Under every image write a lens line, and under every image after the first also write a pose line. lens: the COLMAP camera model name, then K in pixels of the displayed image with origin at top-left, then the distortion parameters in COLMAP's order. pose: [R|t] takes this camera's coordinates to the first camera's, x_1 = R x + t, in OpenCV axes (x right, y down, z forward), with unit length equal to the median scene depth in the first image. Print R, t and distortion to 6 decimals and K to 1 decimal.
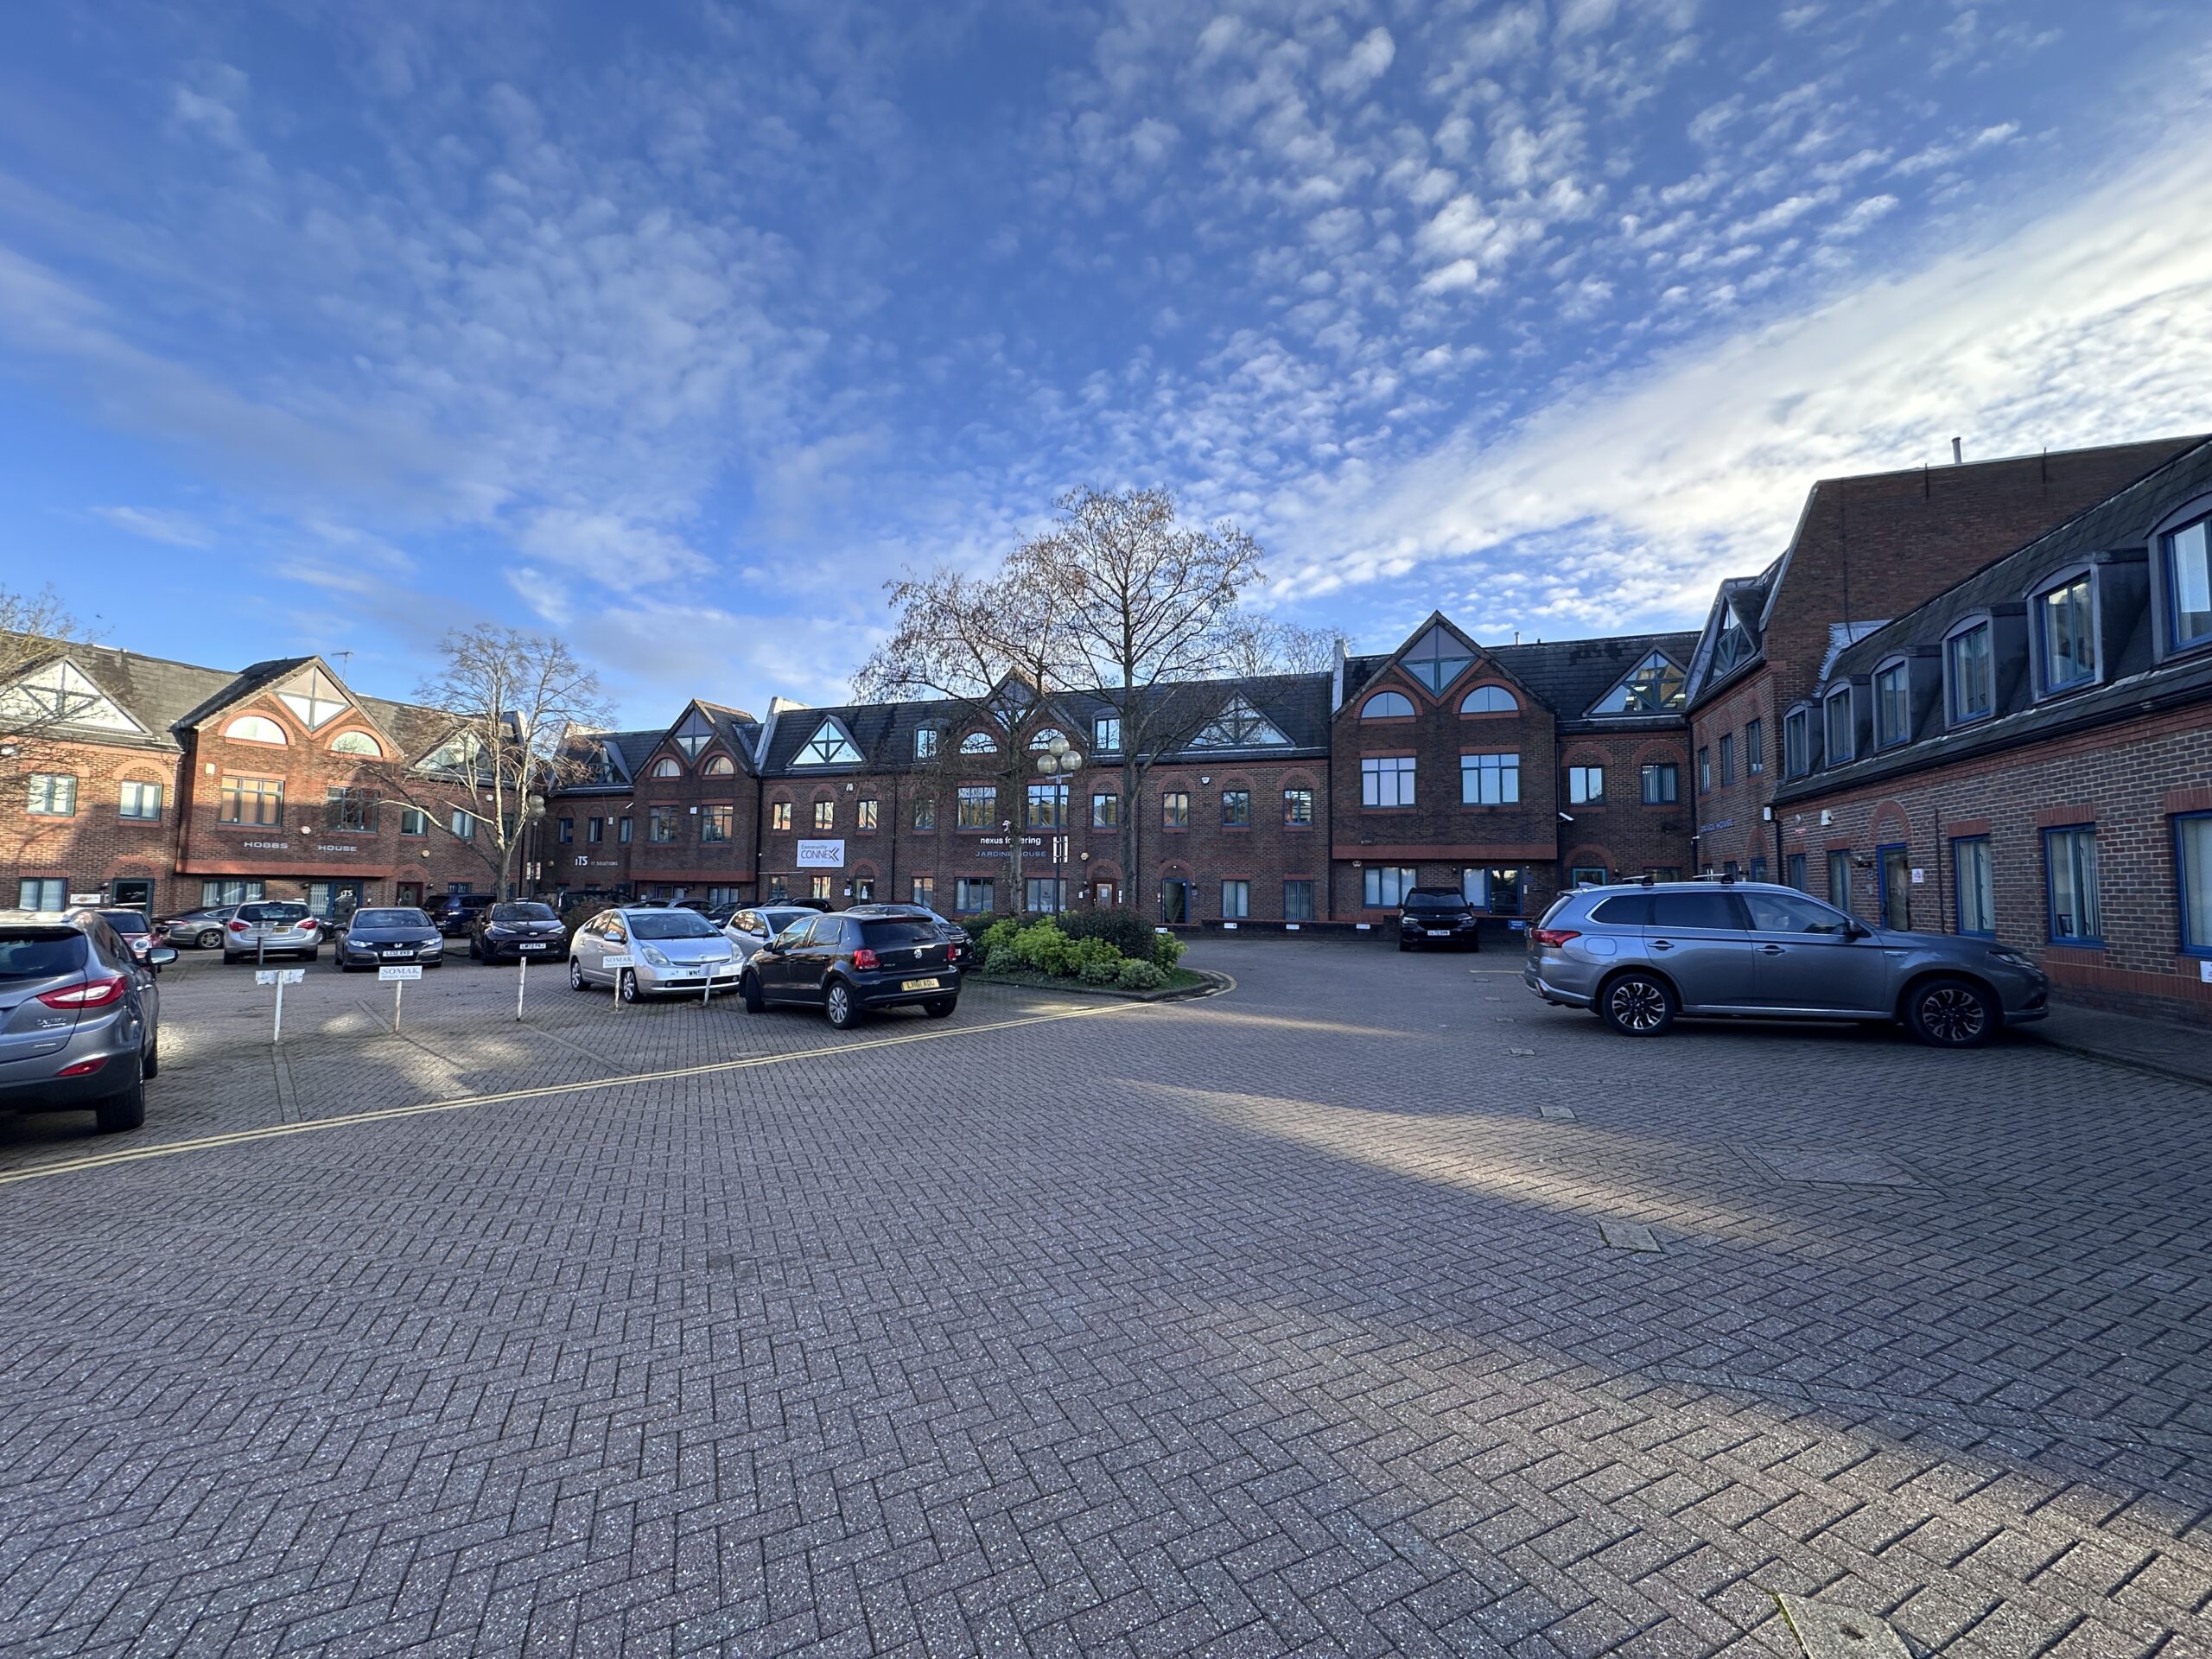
lens RADIAL K [[894.0, 0, 1105.1], [0, 894.0, 824.0], [0, 0, 1]] dist [0.002089, 0.001523]
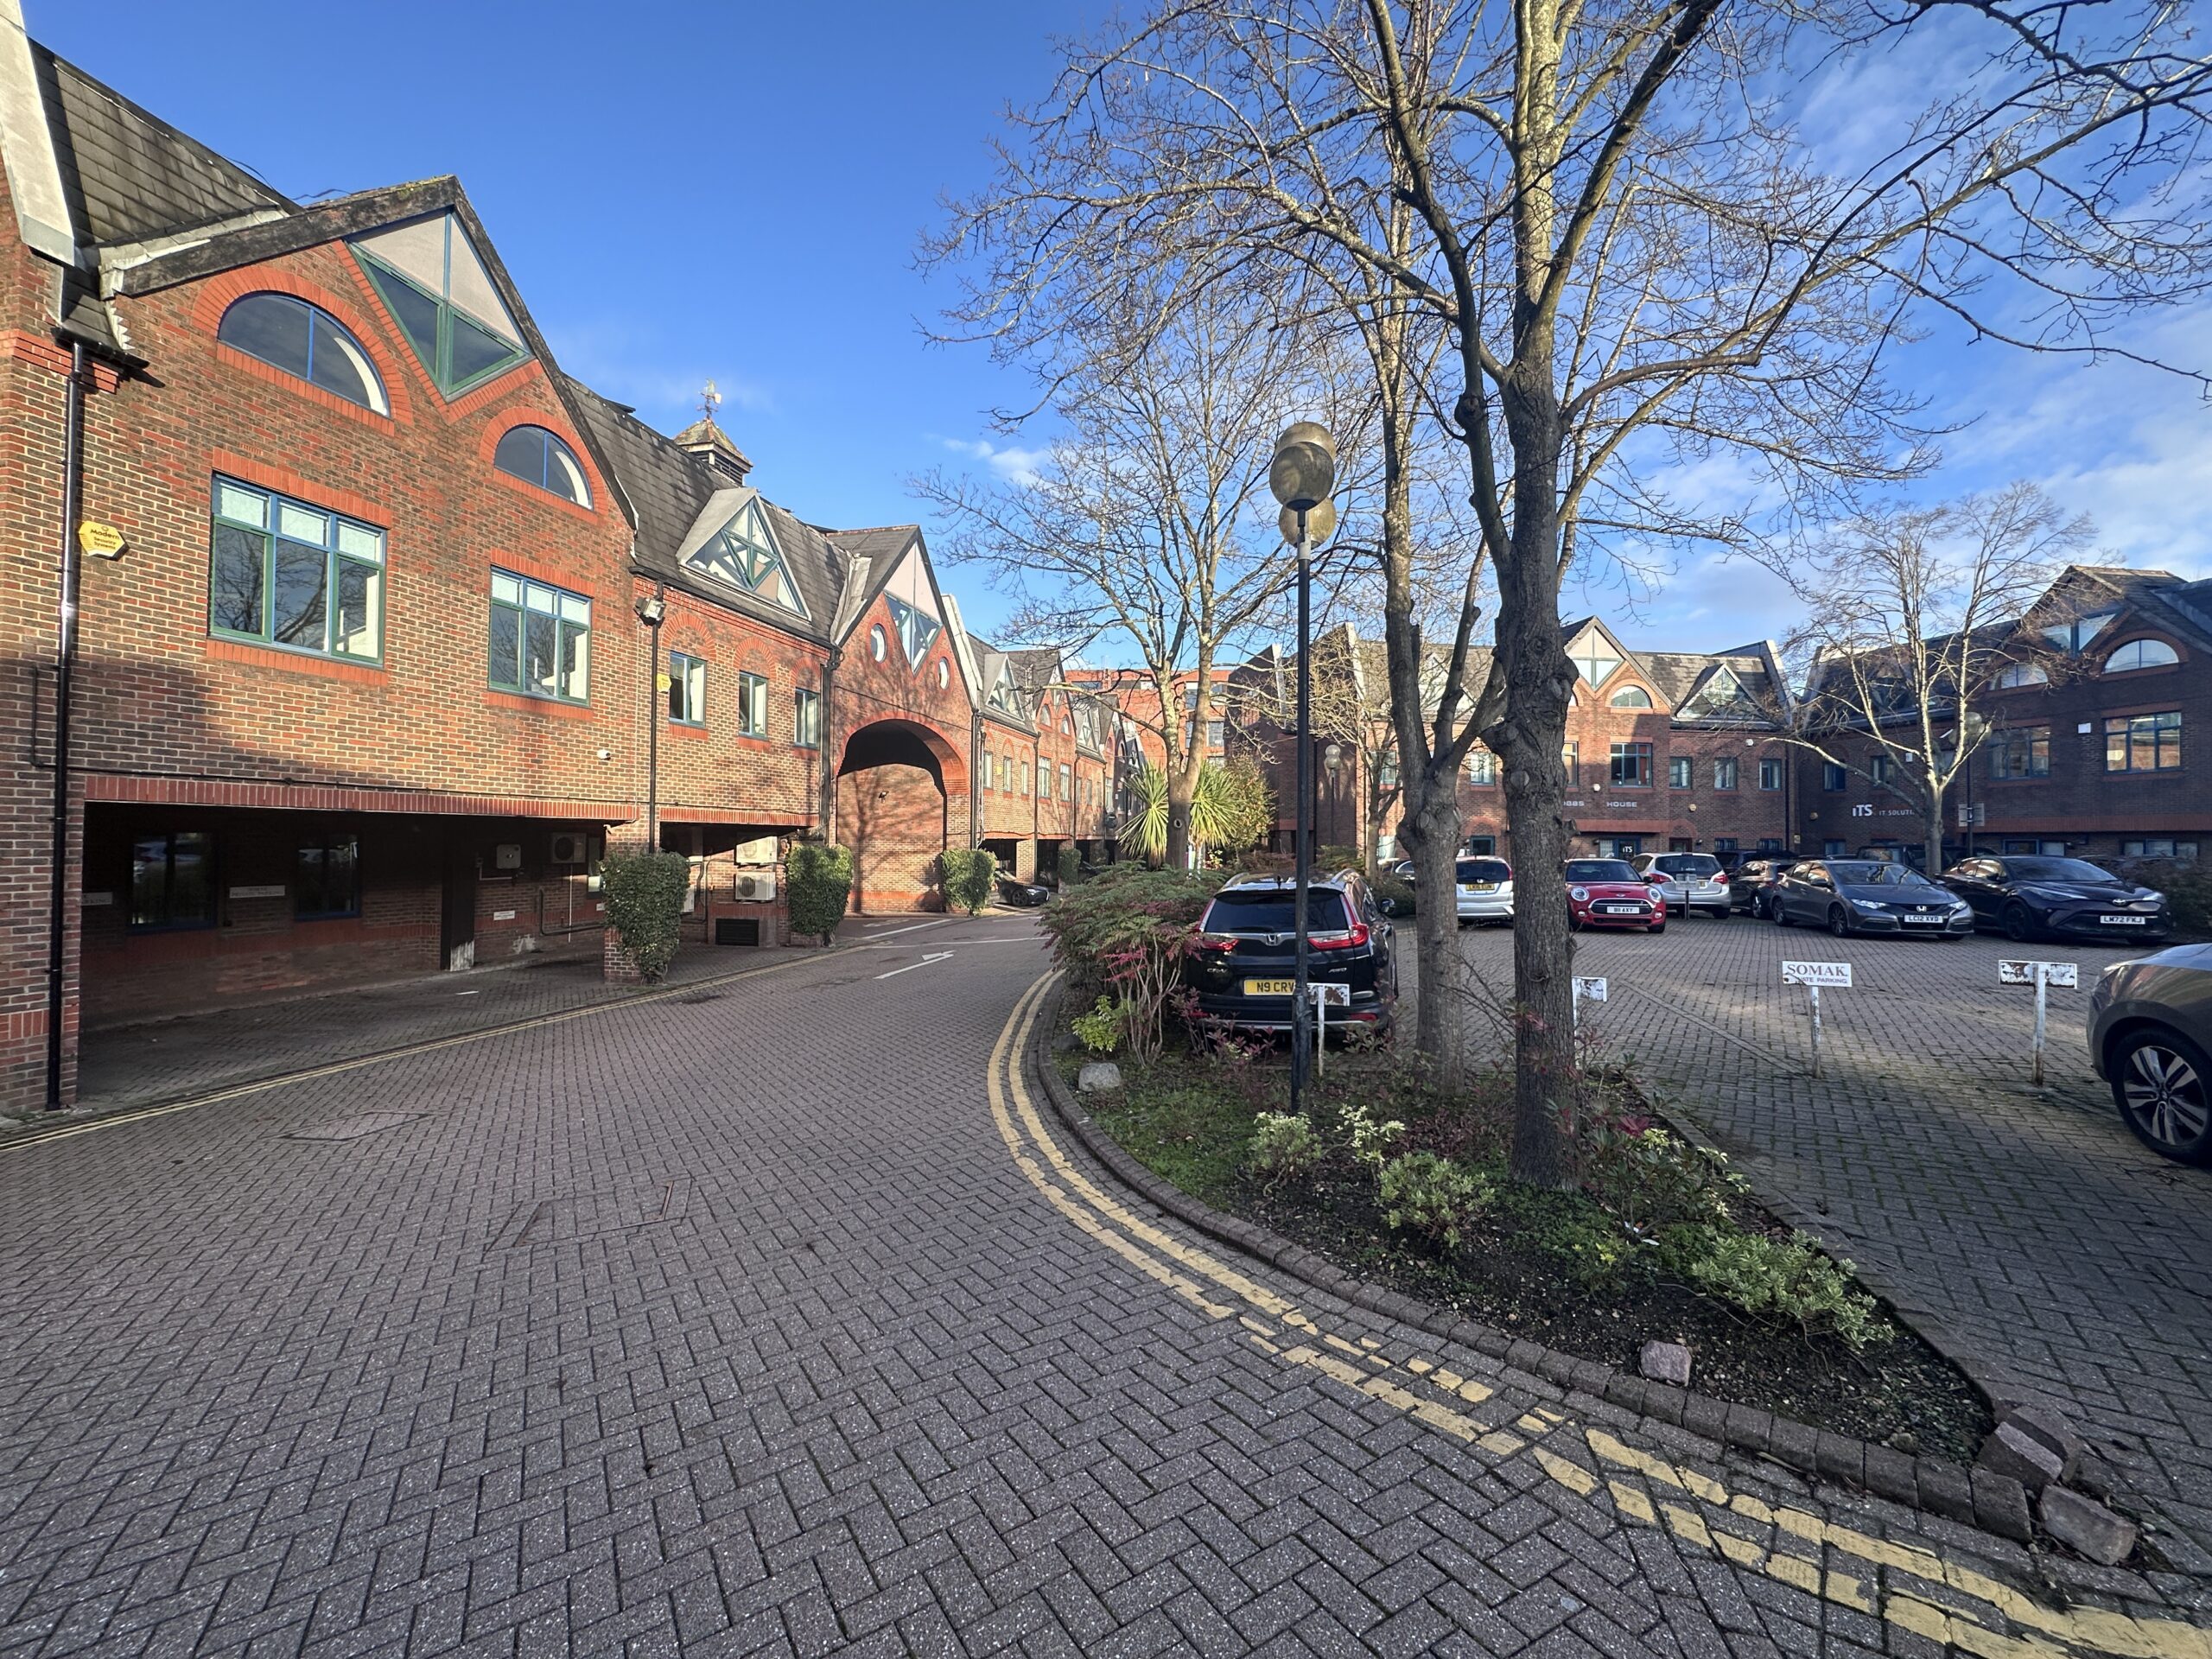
lens RADIAL K [[894.0, 0, 1110.6], [0, 894.0, 834.3], [0, 0, 1]] dist [0.002089, 0.001523]
pose [[0.483535, -0.019193, -0.875115, -0.235802], [0.064227, 0.997843, 0.013604, 0.009115], [0.872966, -0.062784, 0.483724, 0.015837]]
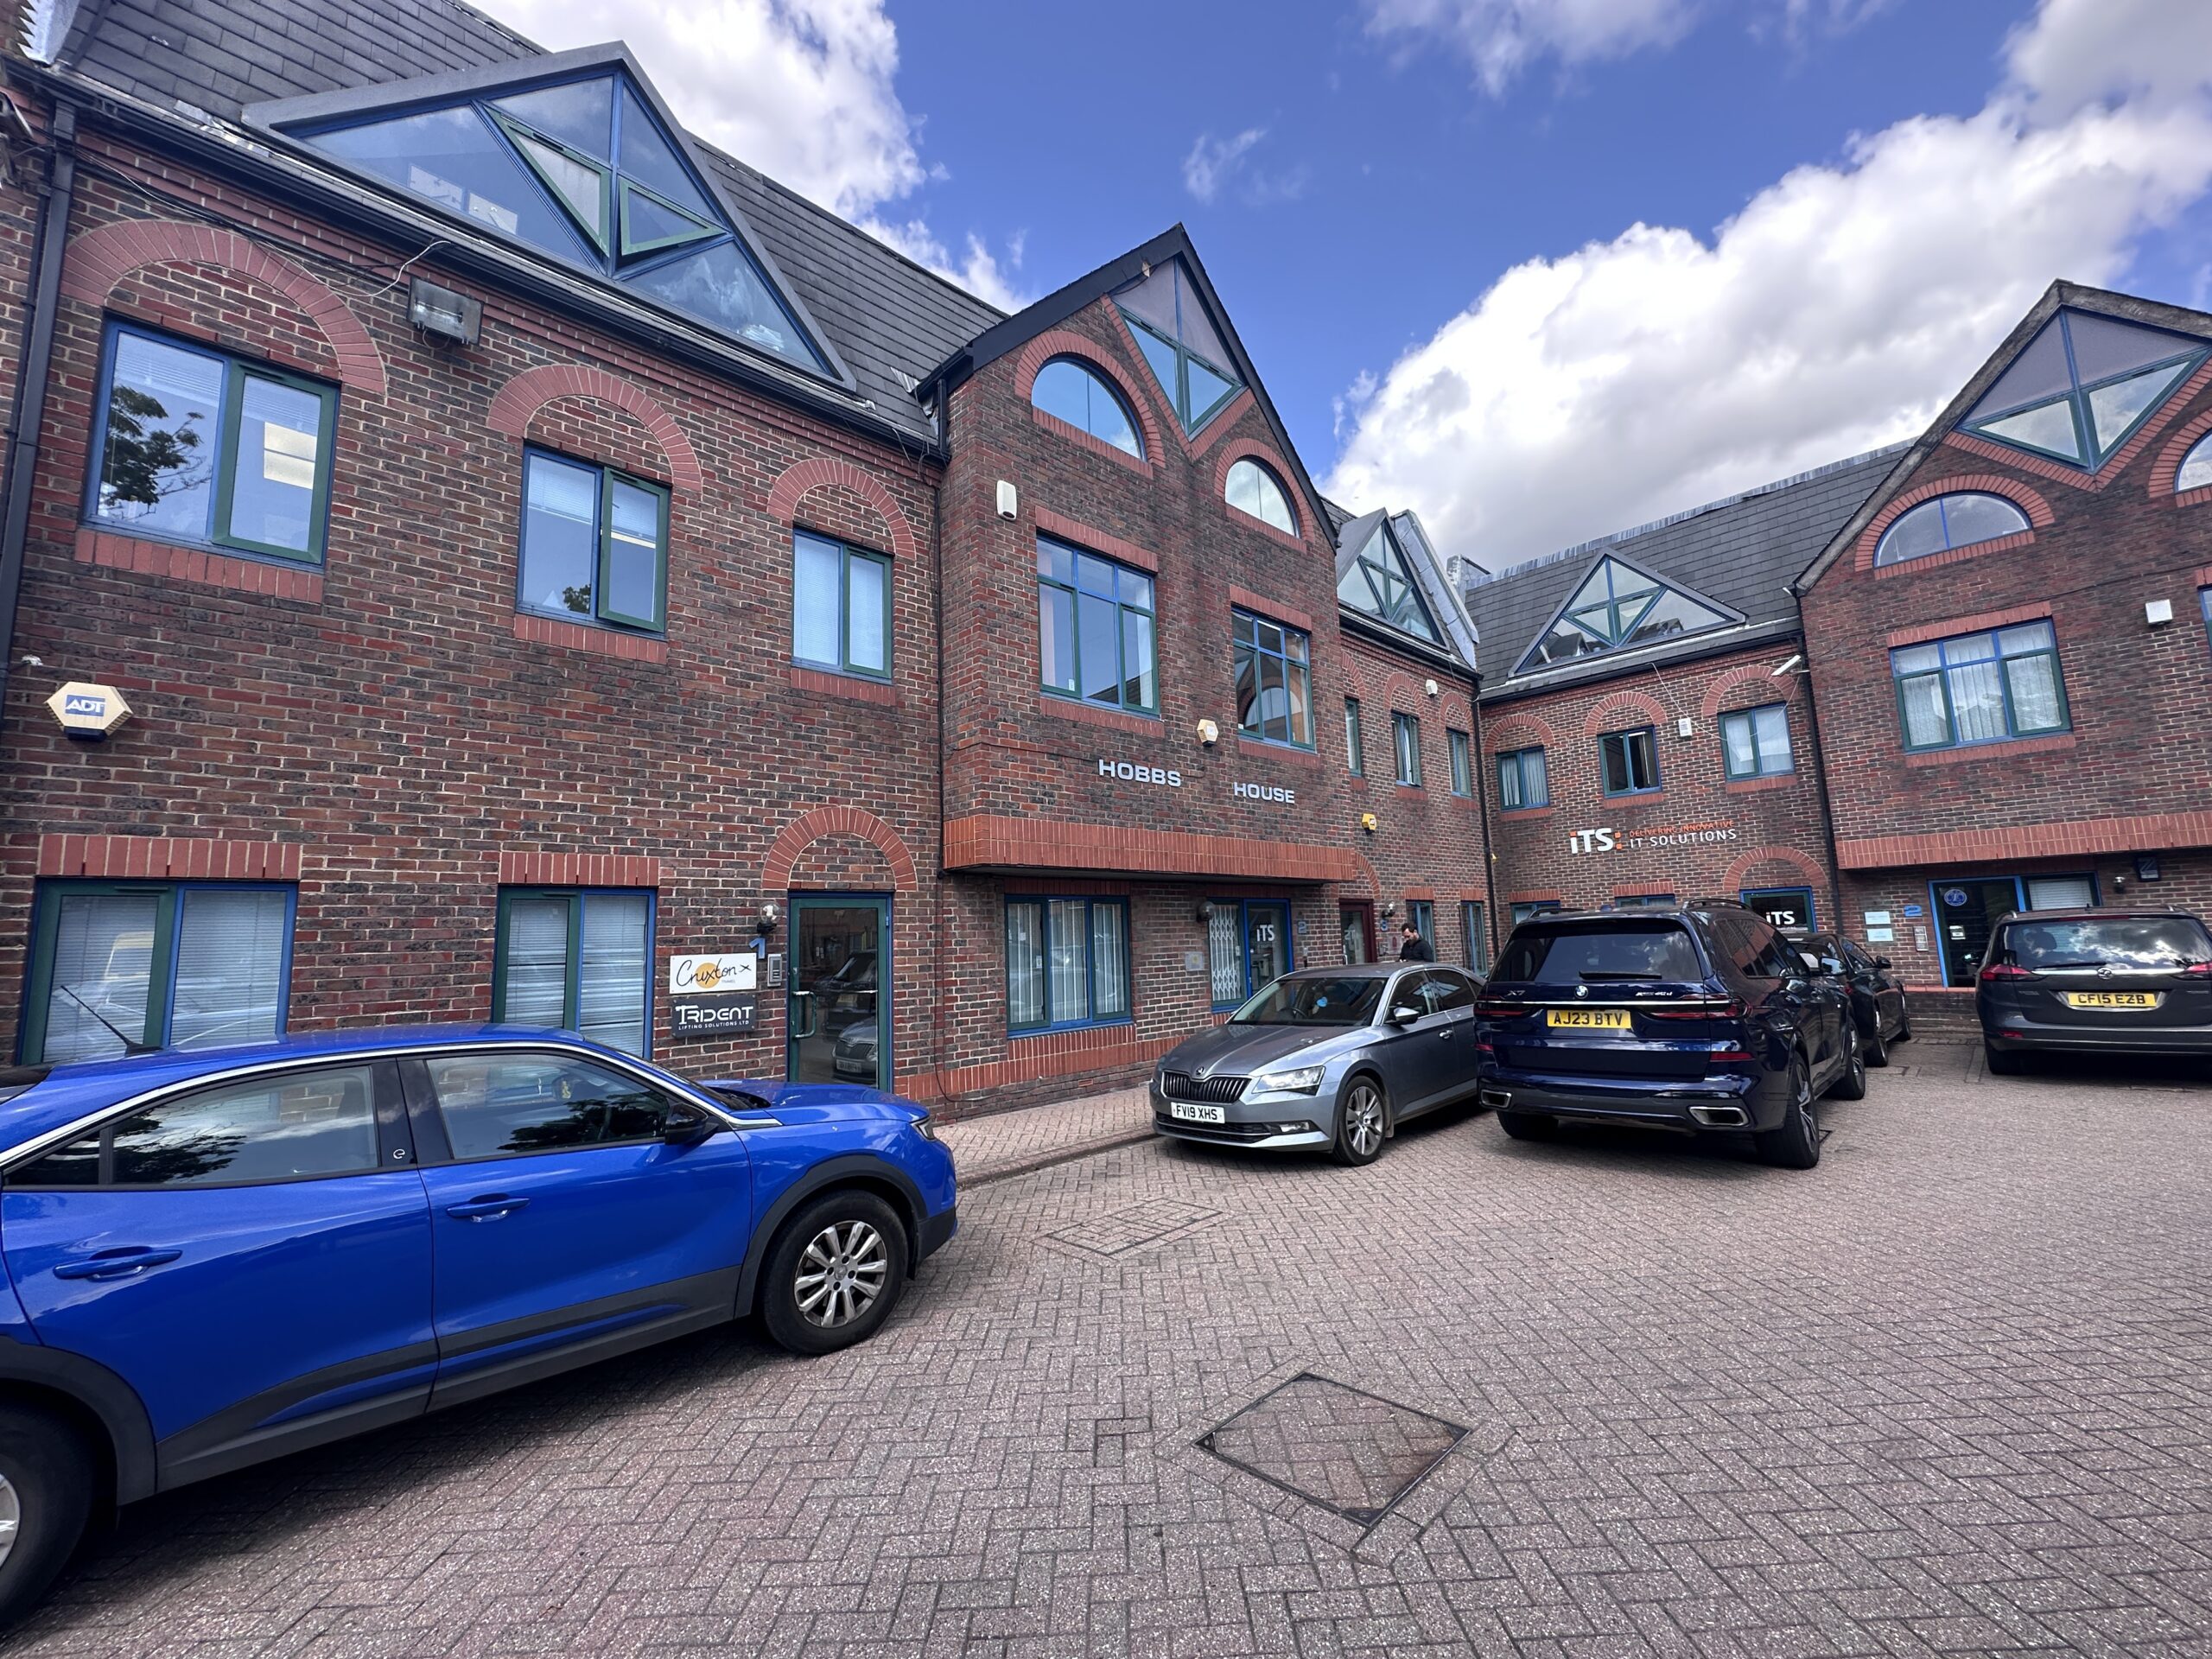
lens RADIAL K [[894.0, 0, 1118.4], [0, 894.0, 825.8], [0, 0, 1]] dist [0.002089, 0.001523]
pose [[0.903143, -0.102803, -0.416850, -0.699876], [0.081128, 0.994282, -0.069438, 0.052250], [0.421604, 0.028894, 0.906319, 0.620341]]
